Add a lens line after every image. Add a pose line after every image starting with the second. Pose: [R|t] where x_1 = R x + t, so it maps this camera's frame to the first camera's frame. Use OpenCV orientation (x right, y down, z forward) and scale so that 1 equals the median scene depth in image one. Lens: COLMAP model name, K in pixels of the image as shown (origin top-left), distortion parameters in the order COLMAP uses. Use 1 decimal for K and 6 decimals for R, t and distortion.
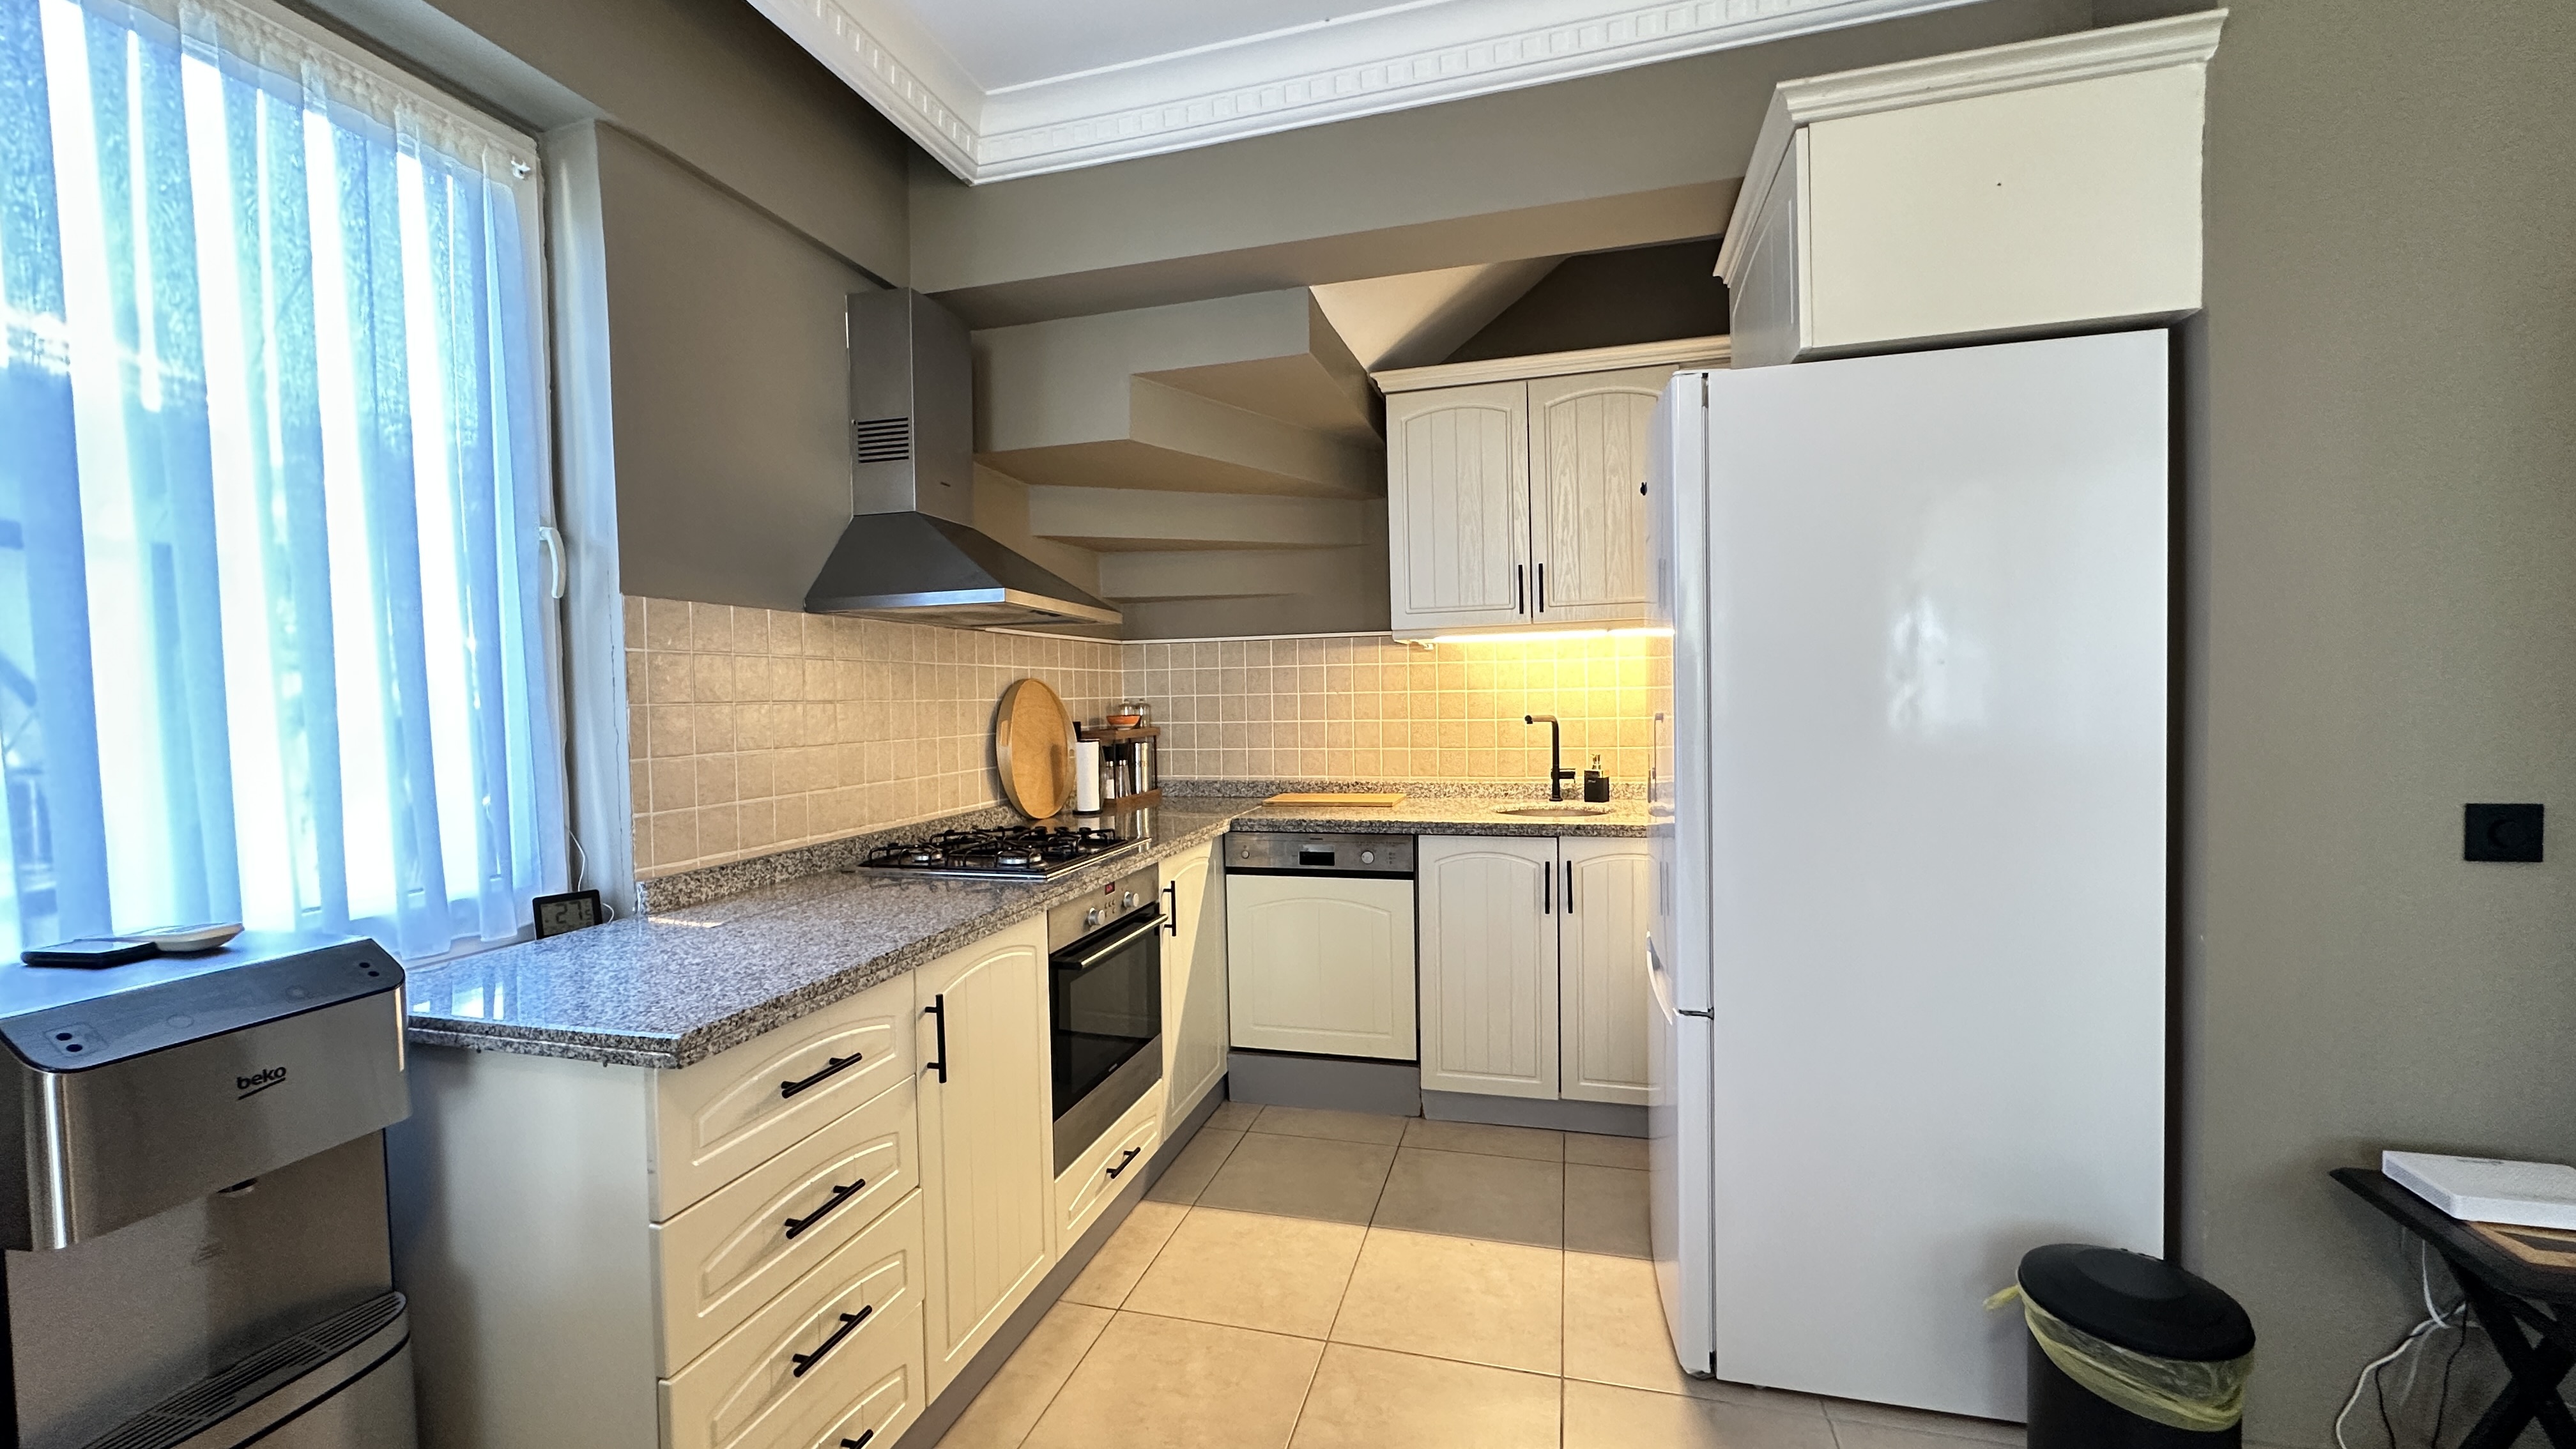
lens RADIAL K [[1028.5, 0, 1282.3], [0, 1028.5, 723.7], [0, 0, 1]] dist [-0.001161, 0.000264]
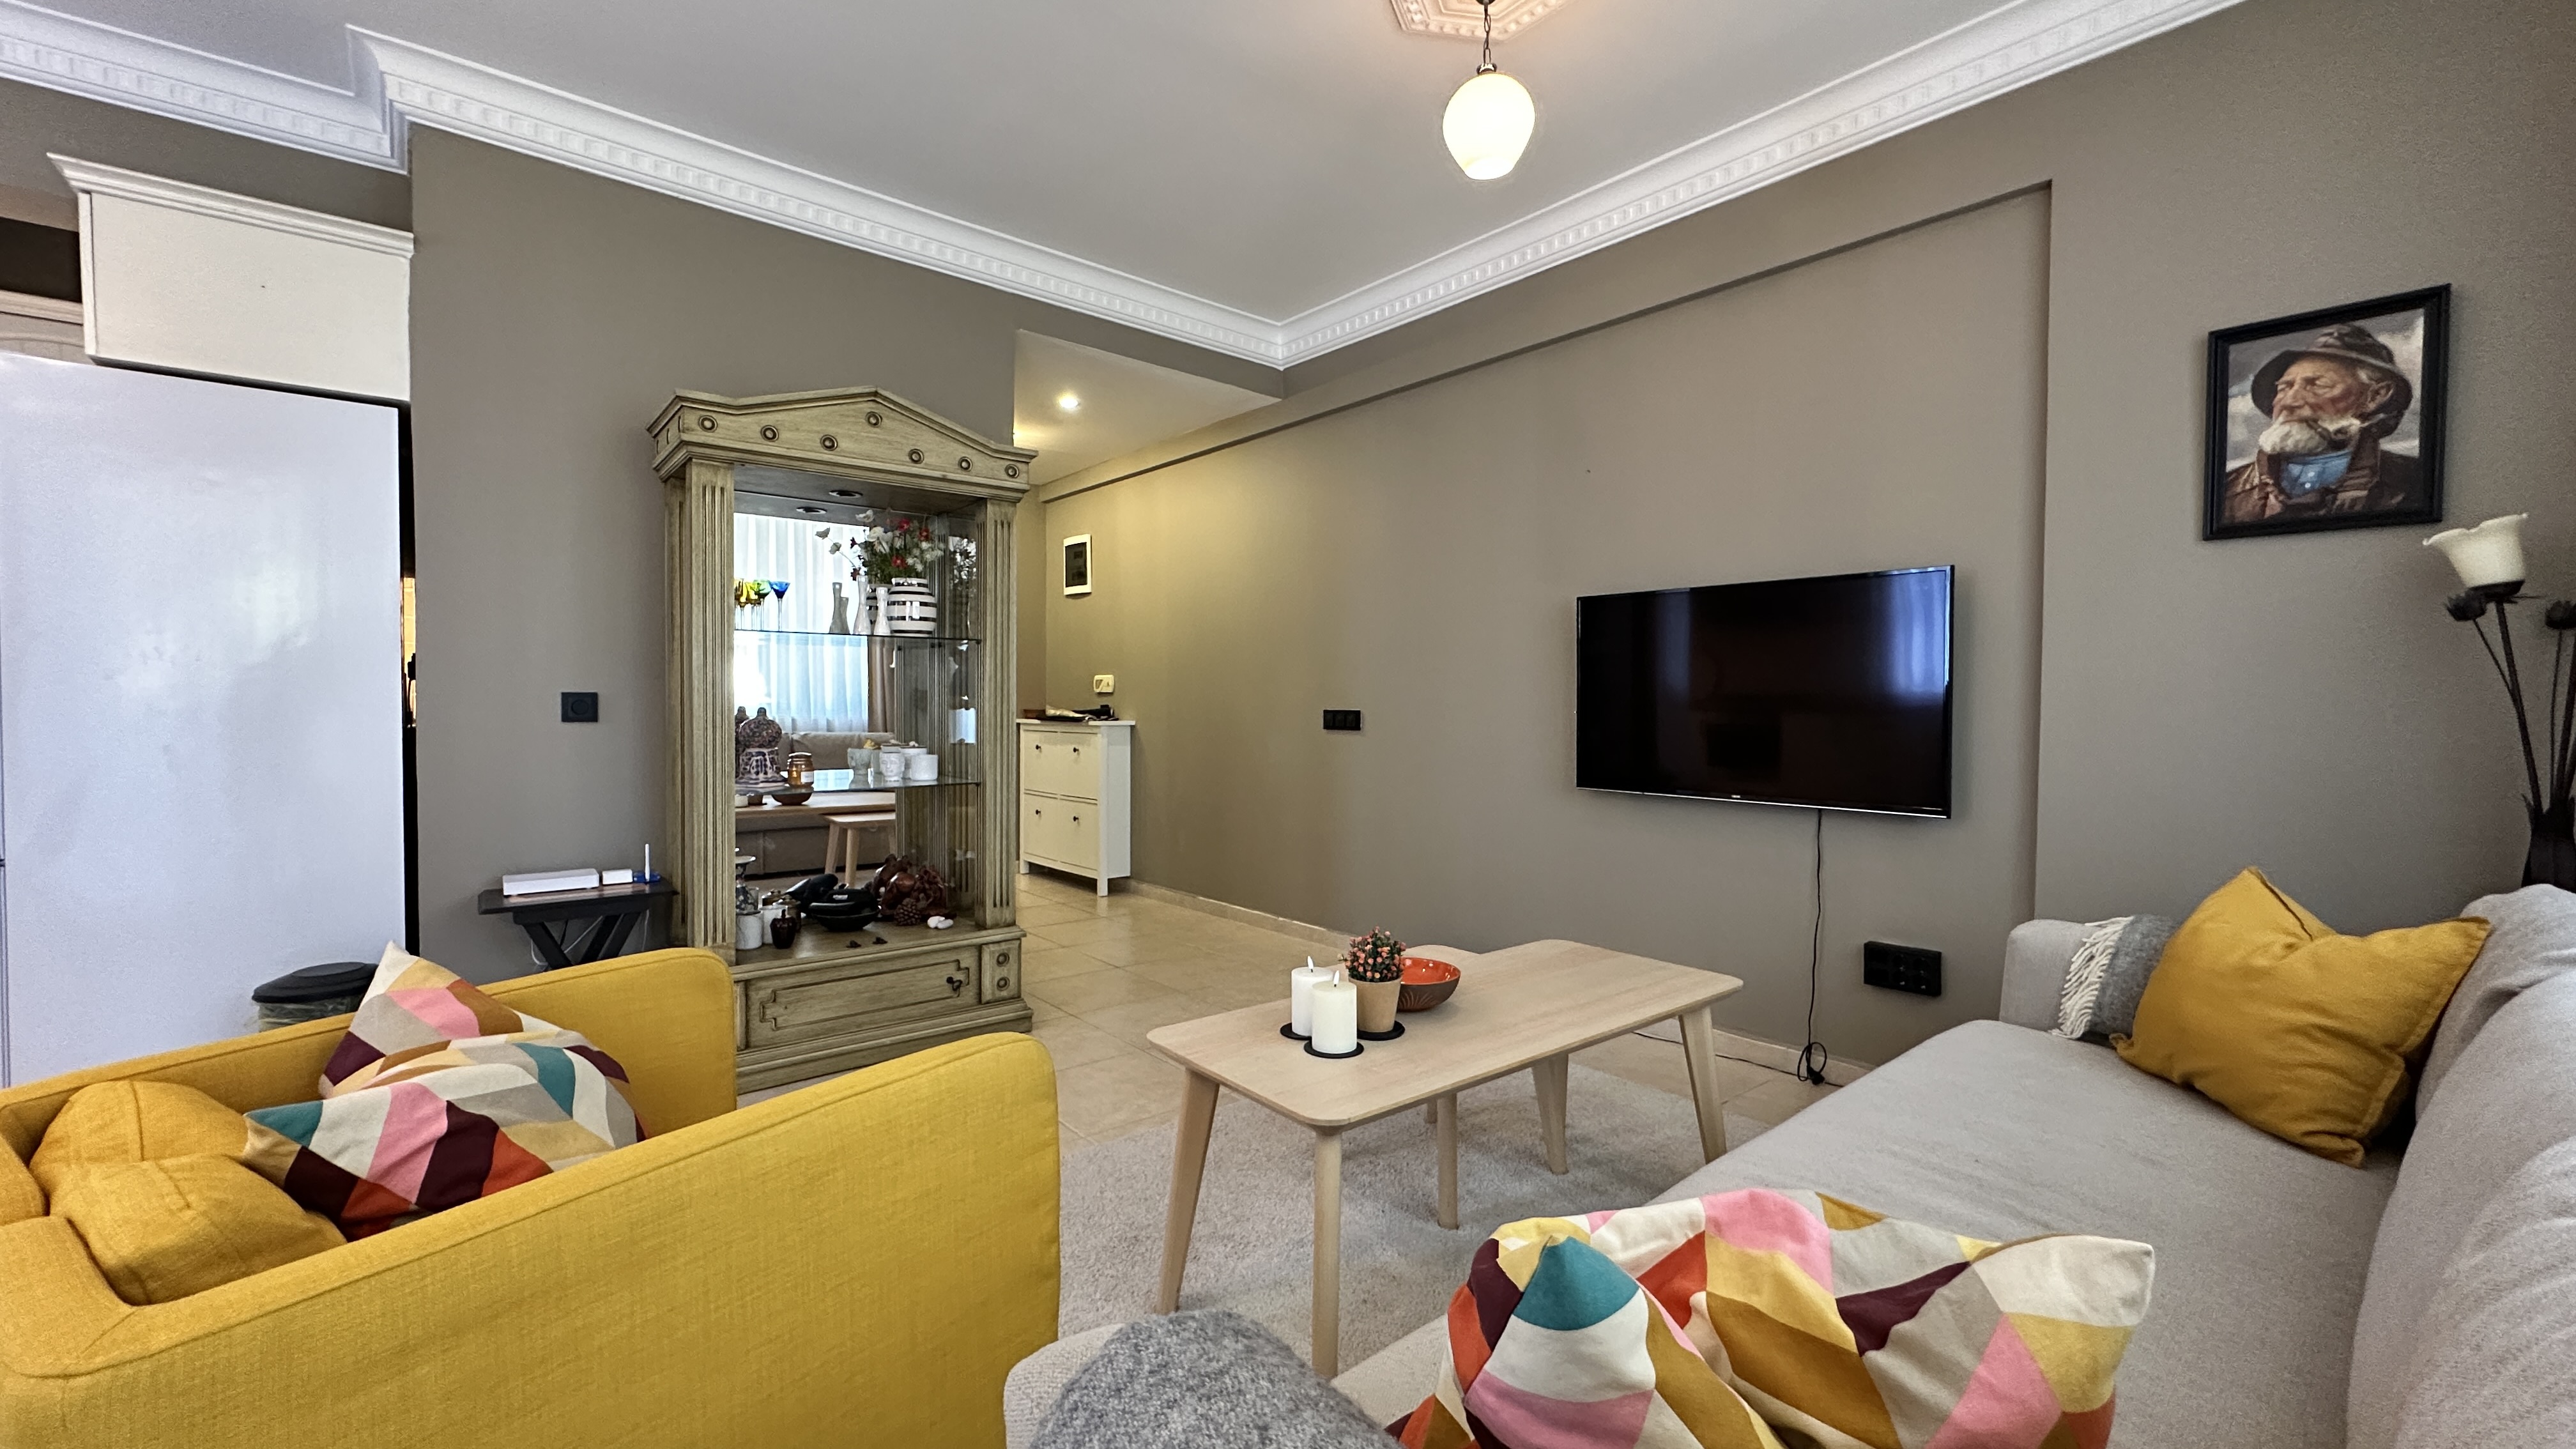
lens RADIAL K [[1028.5, 0, 1282.0], [0, 1028.5, 726.0], [0, 0, 1]] dist [-0.001161, 0.000264]
pose [[0.573895, 0.005333, 0.818912, 0.175048], [0.006928, 0.999911, -0.011367, 0.086060], [-0.818900, 0.012197, 0.573807, -0.608832]]
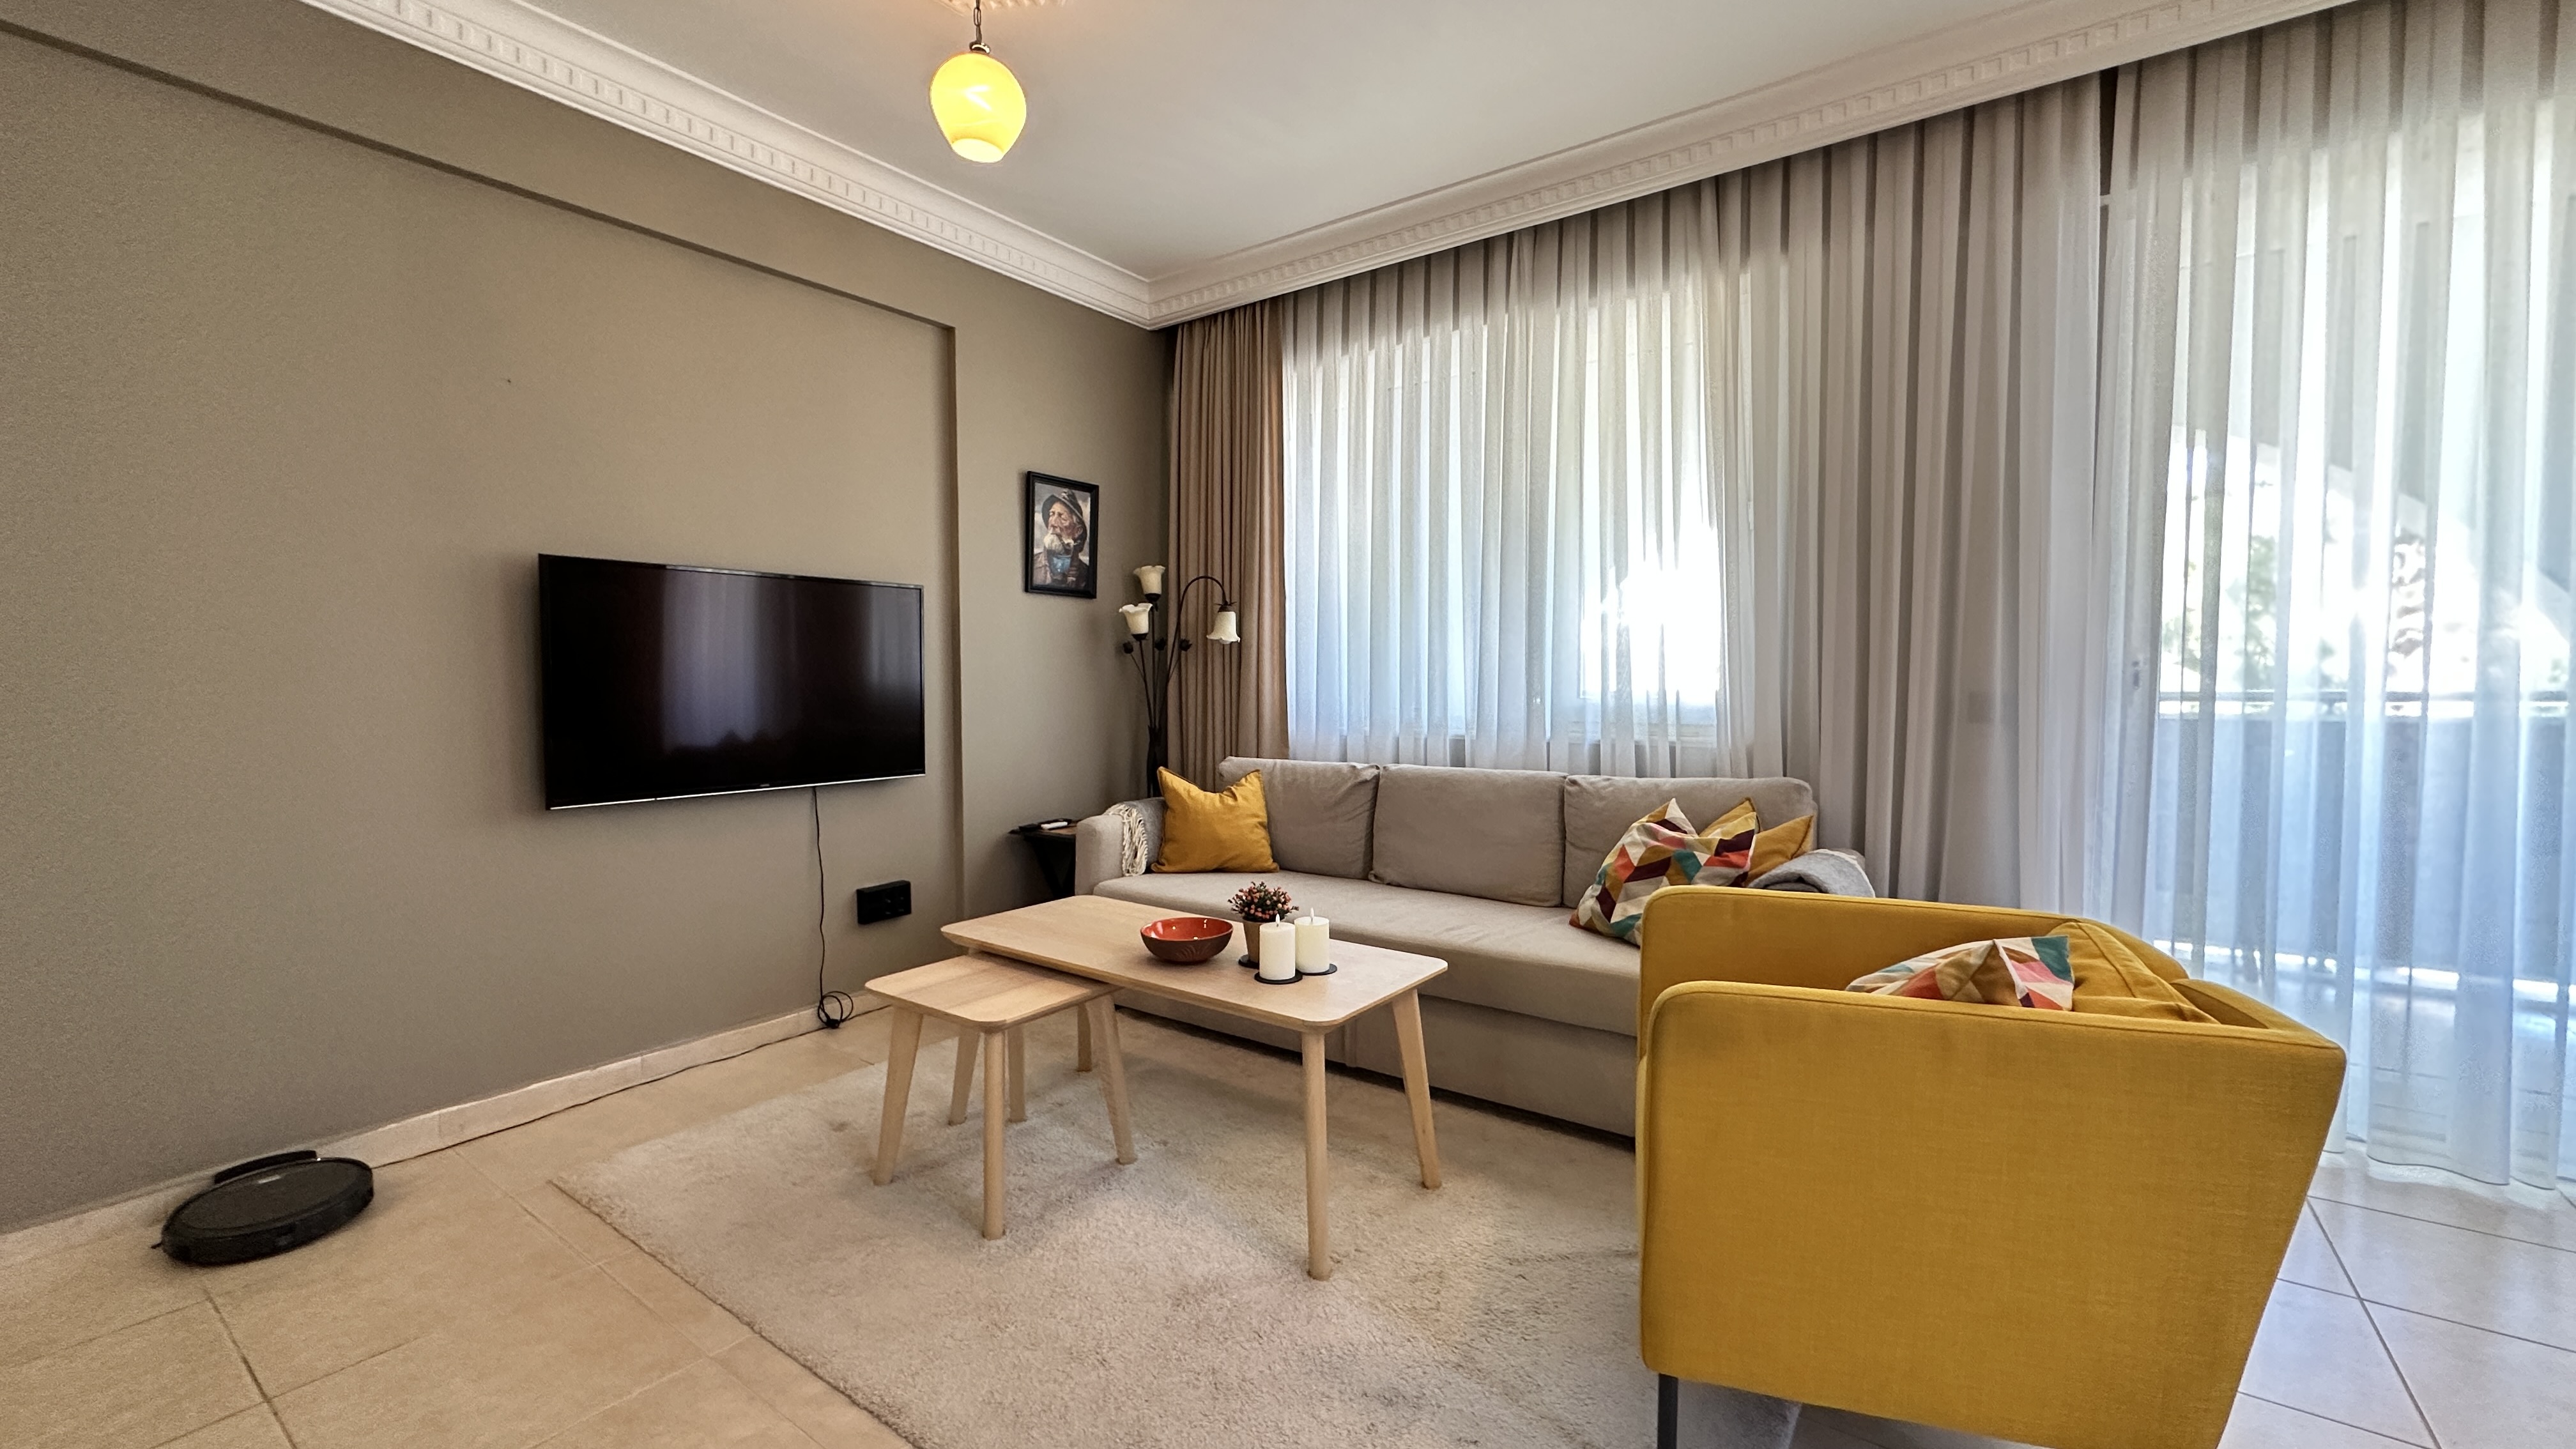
lens RADIAL K [[1028.5, 0, 1280.3], [0, 1028.5, 722.6], [0, 0, 1]] dist [-0.001161, 0.000264]
pose [[-0.934154, 0.009906, 0.356733, 0.419719], [0.035253, 0.997287, 0.064620, 0.038087], [-0.355125, 0.072940, -0.931969, 0.356439]]
